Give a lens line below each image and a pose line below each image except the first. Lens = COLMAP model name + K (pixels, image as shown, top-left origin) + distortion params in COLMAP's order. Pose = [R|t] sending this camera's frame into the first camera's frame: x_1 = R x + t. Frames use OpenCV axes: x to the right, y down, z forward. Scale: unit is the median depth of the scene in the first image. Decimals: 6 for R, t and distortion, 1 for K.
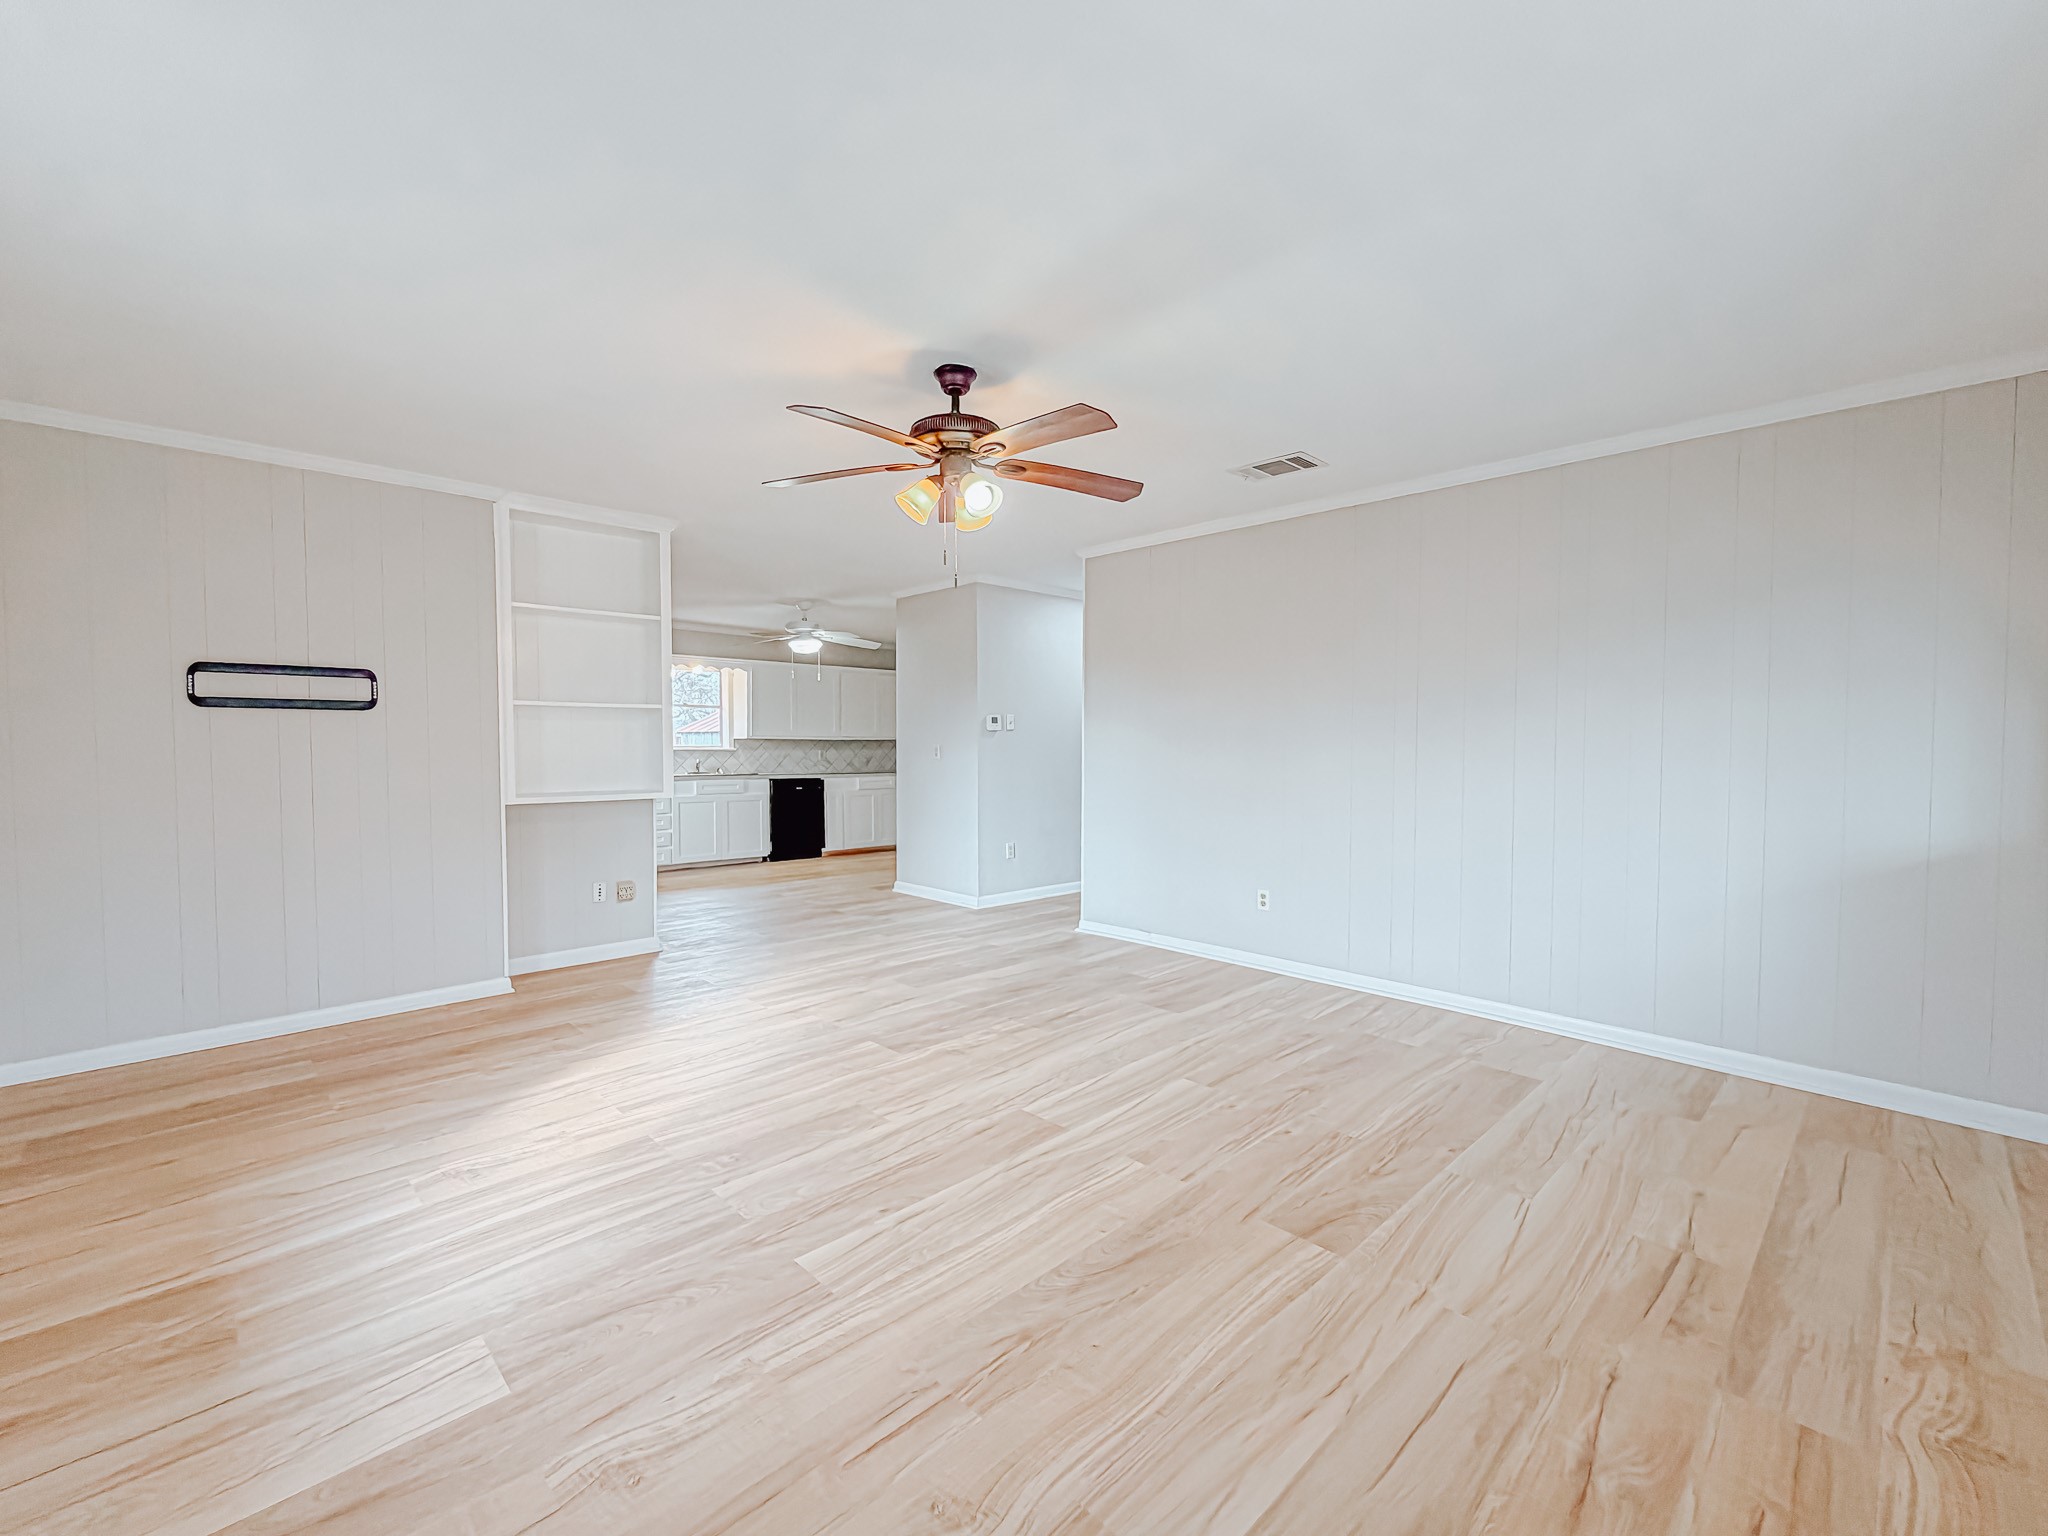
lens RADIAL K [[865.9, 0, 1041.4], [0, 865.9, 770.5], [0, 0, 1]] dist [-0.000693, -0.000183]
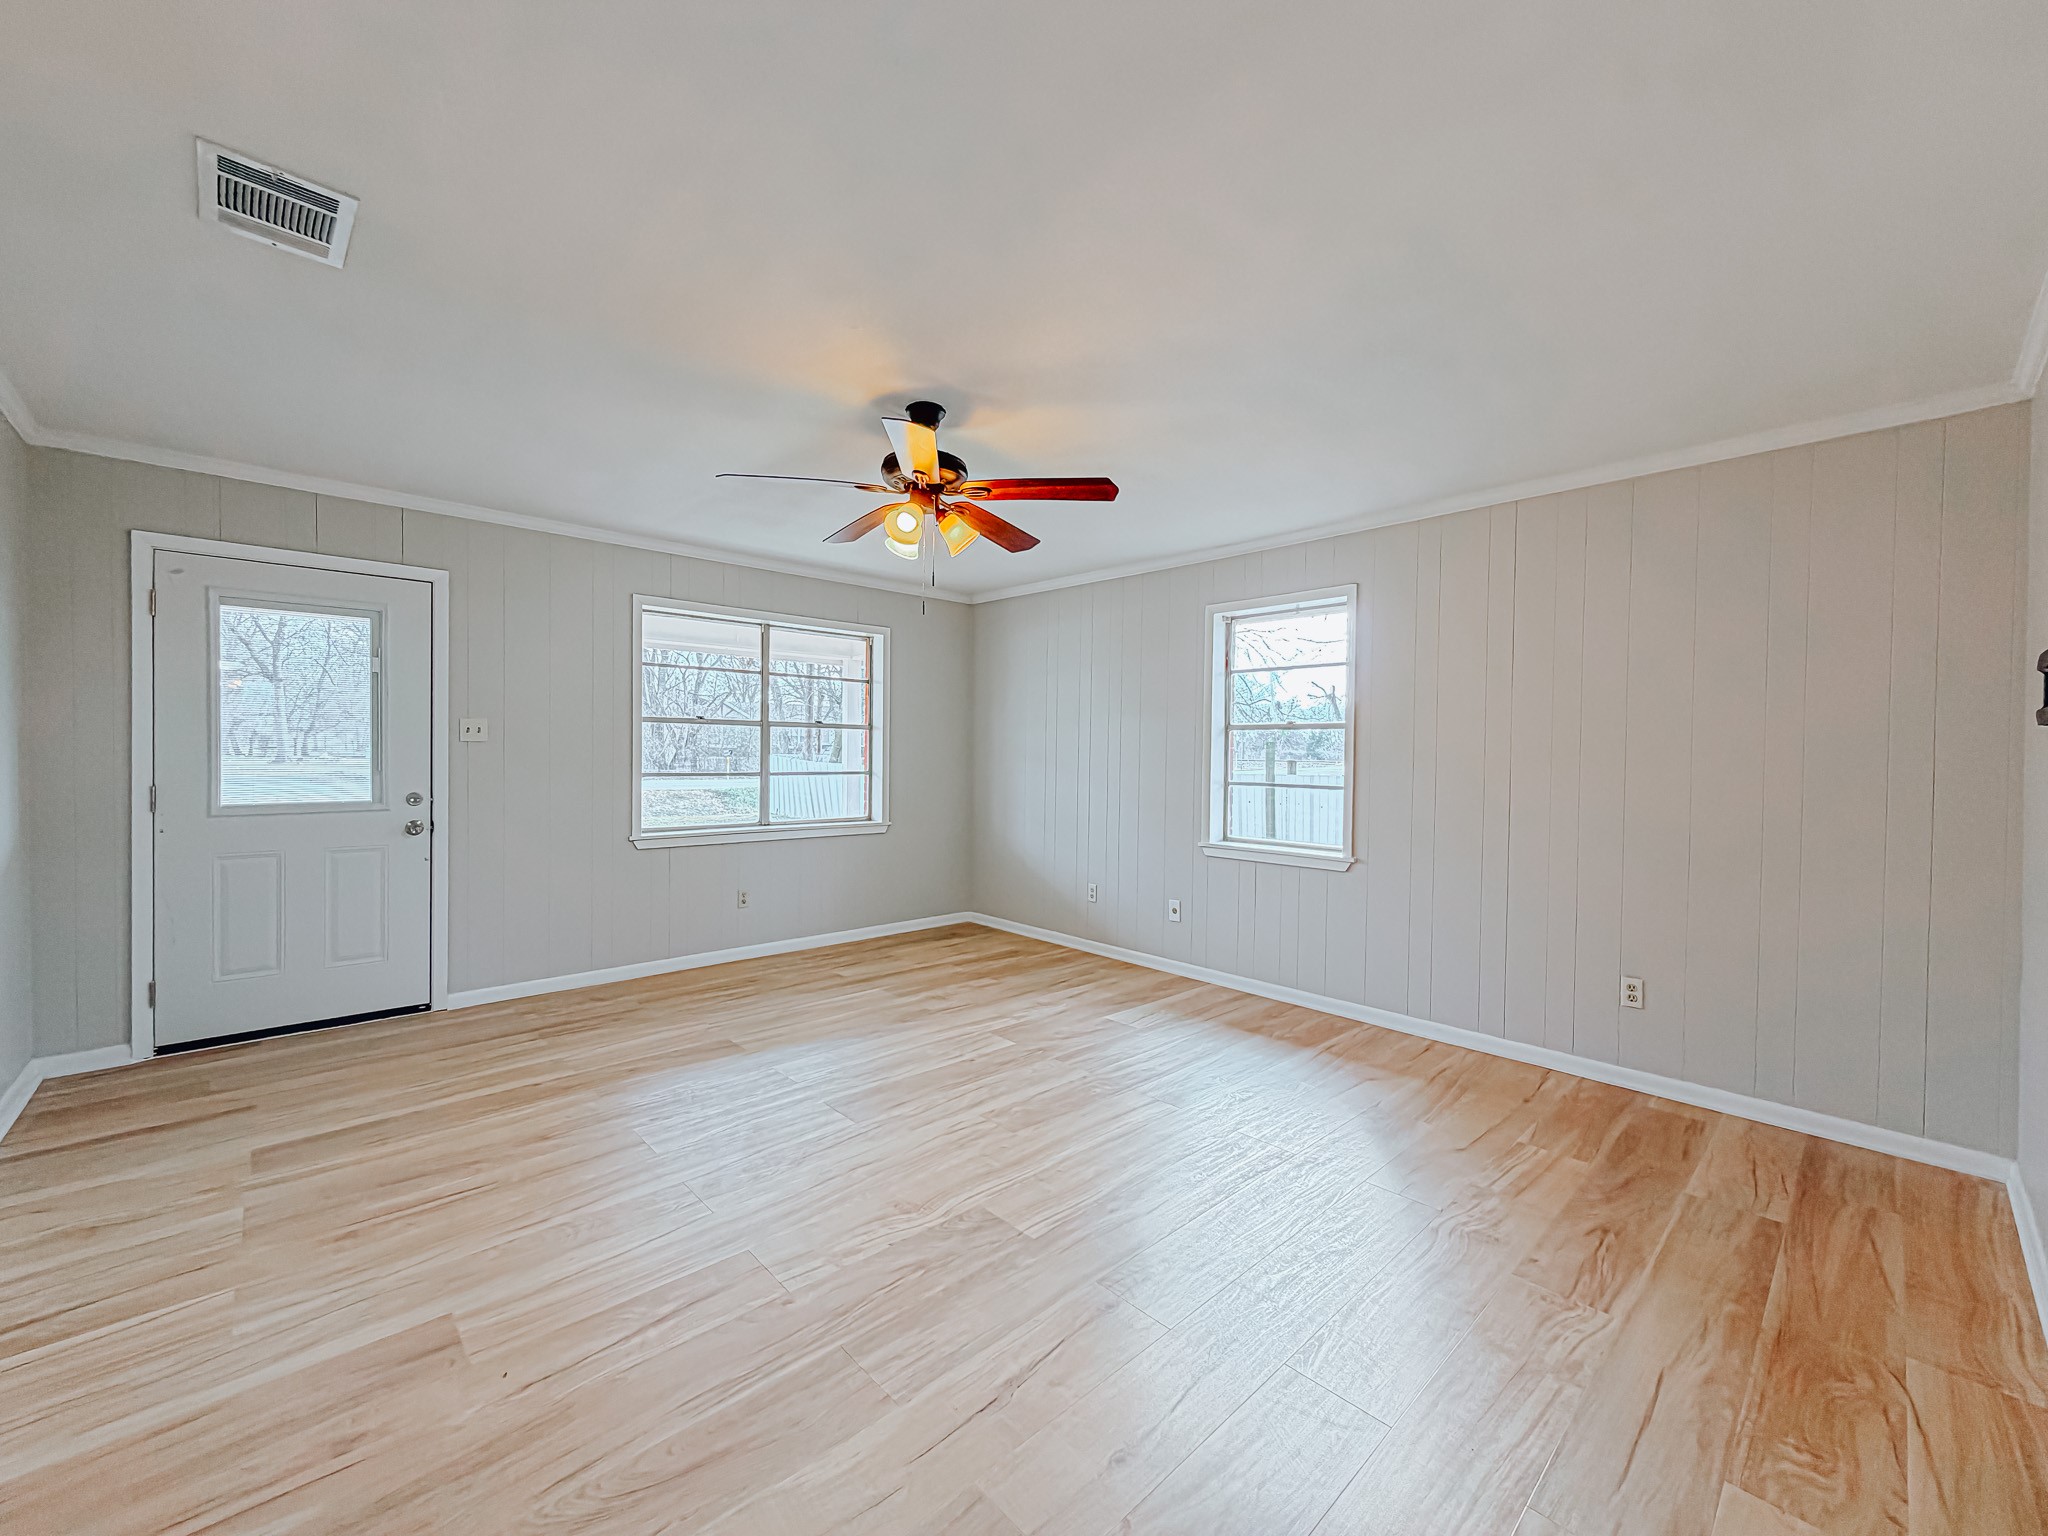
lens RADIAL K [[814.6, 0, 1024.0], [0, 814.6, 768.0], [0, 0, 1]] dist [-0.000829, -0.000050]
pose [[-0.999188, -0.013482, 0.037961, -0.237502], [-0.011573, 0.998679, 0.050062, -0.082316], [-0.038585, 0.049582, -0.998024, 1.800241]]
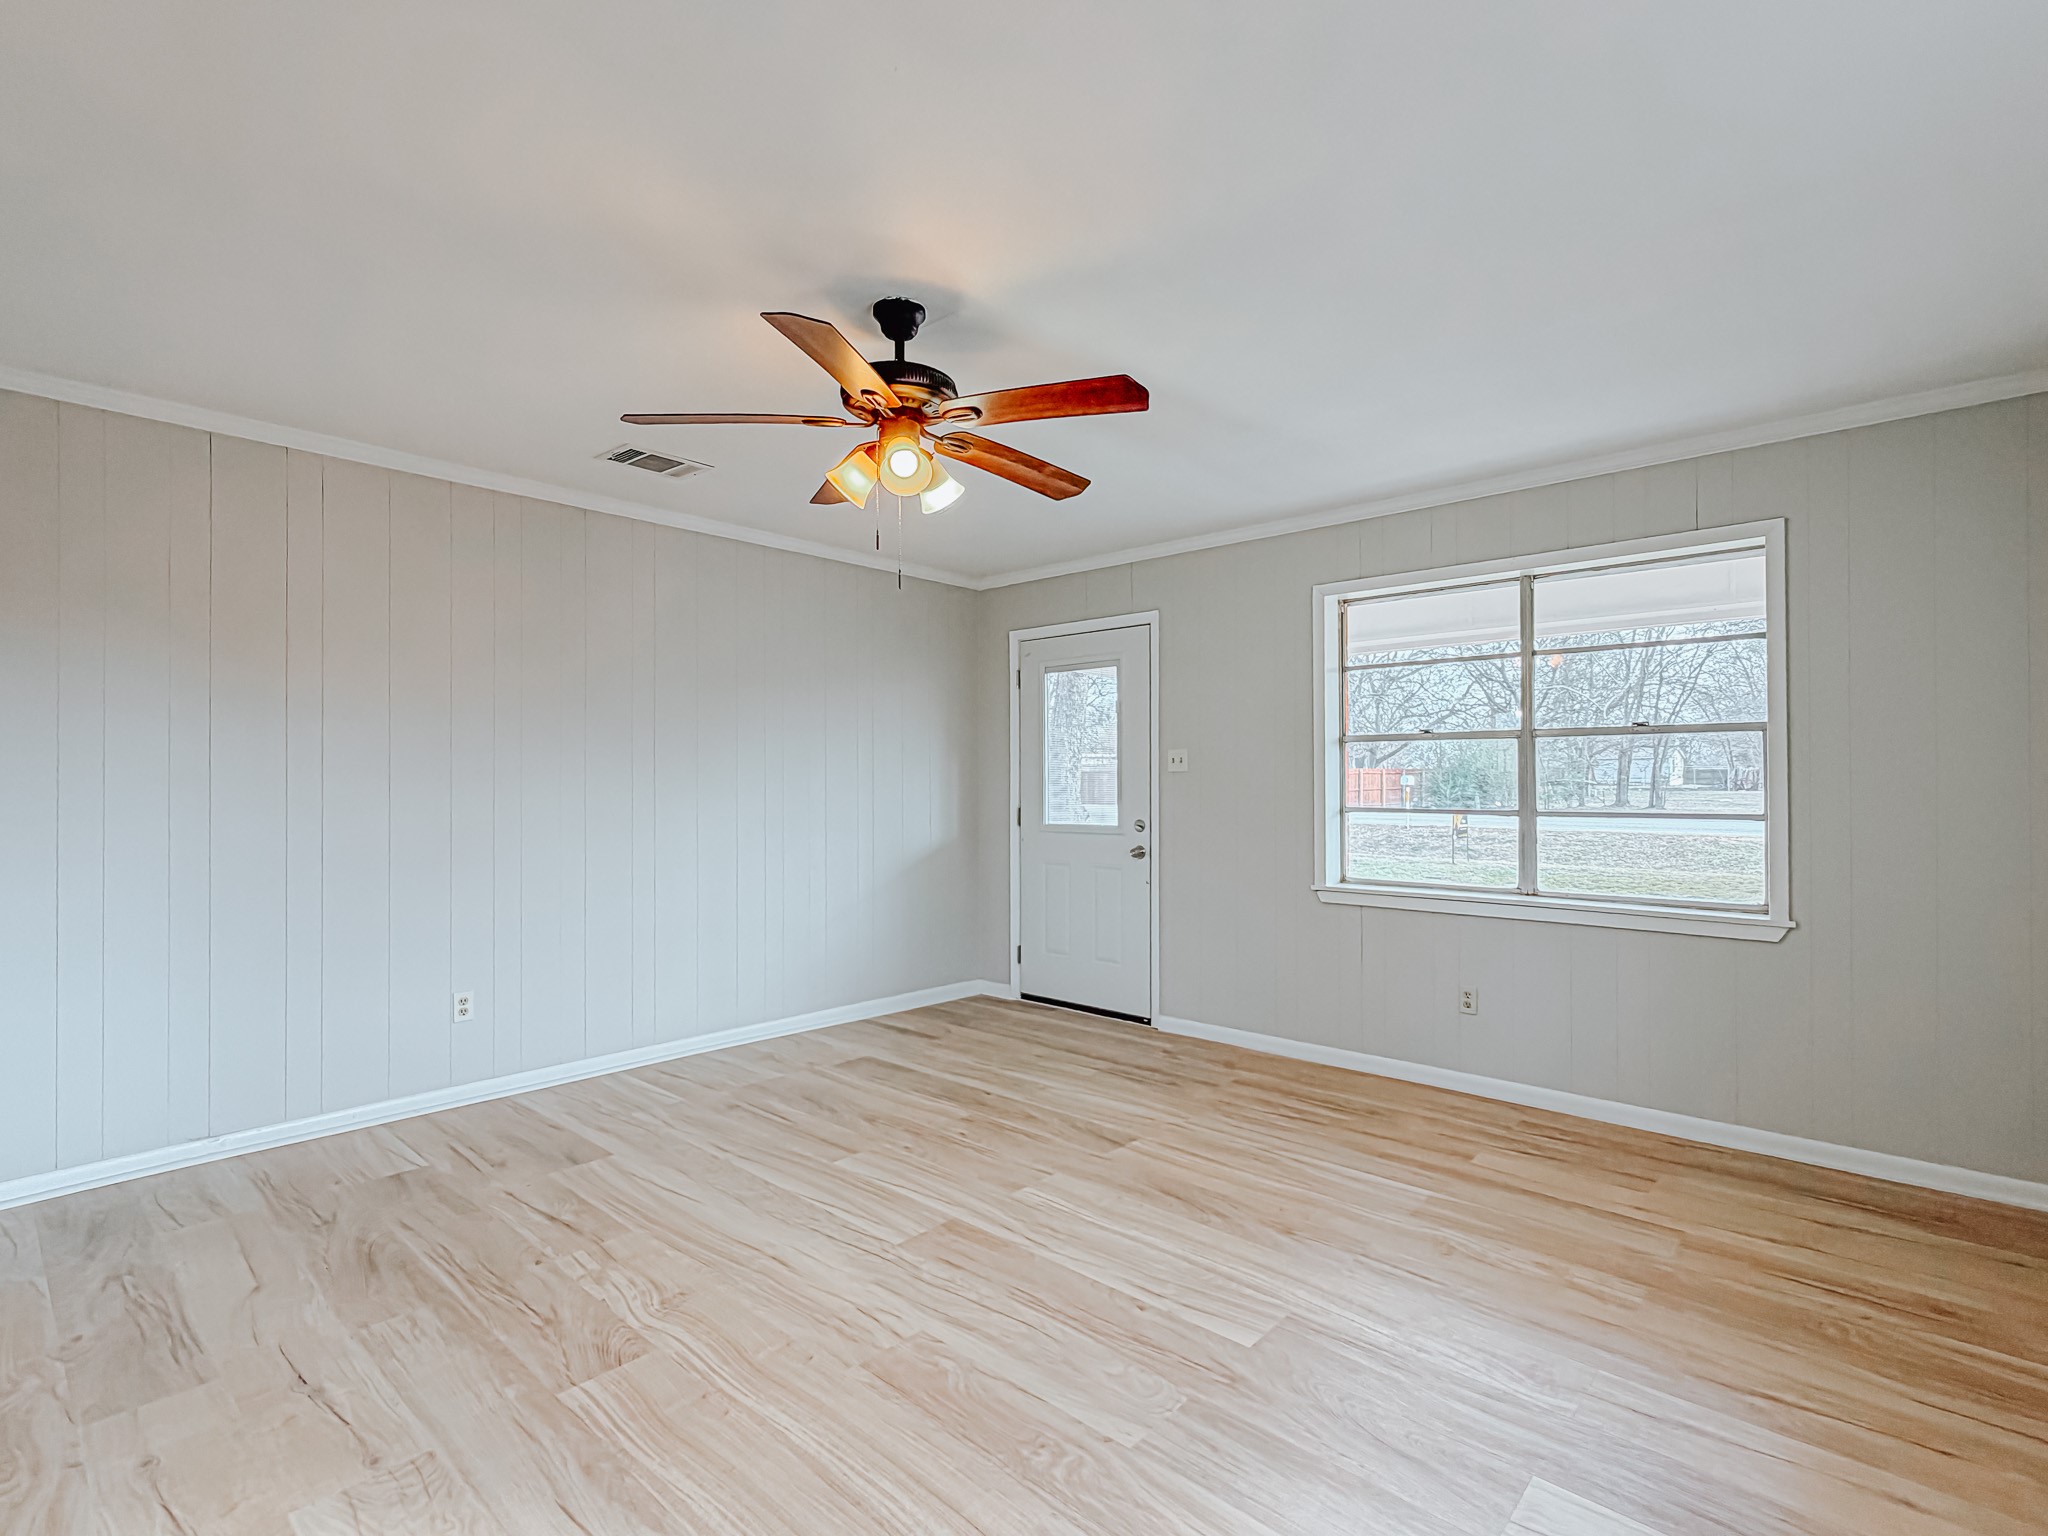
lens RADIAL K [[973.2, 0, 1024.0], [0, 973.2, 768.0], [0, 0, 1]] dist [-0.001104, -0.000245]
pose [[-0.050190, 0.012498, 0.998661, -0.884934], [0.031670, 0.999439, -0.010916, -0.044586], [-0.998237, 0.031080, -0.050558, 0.840175]]
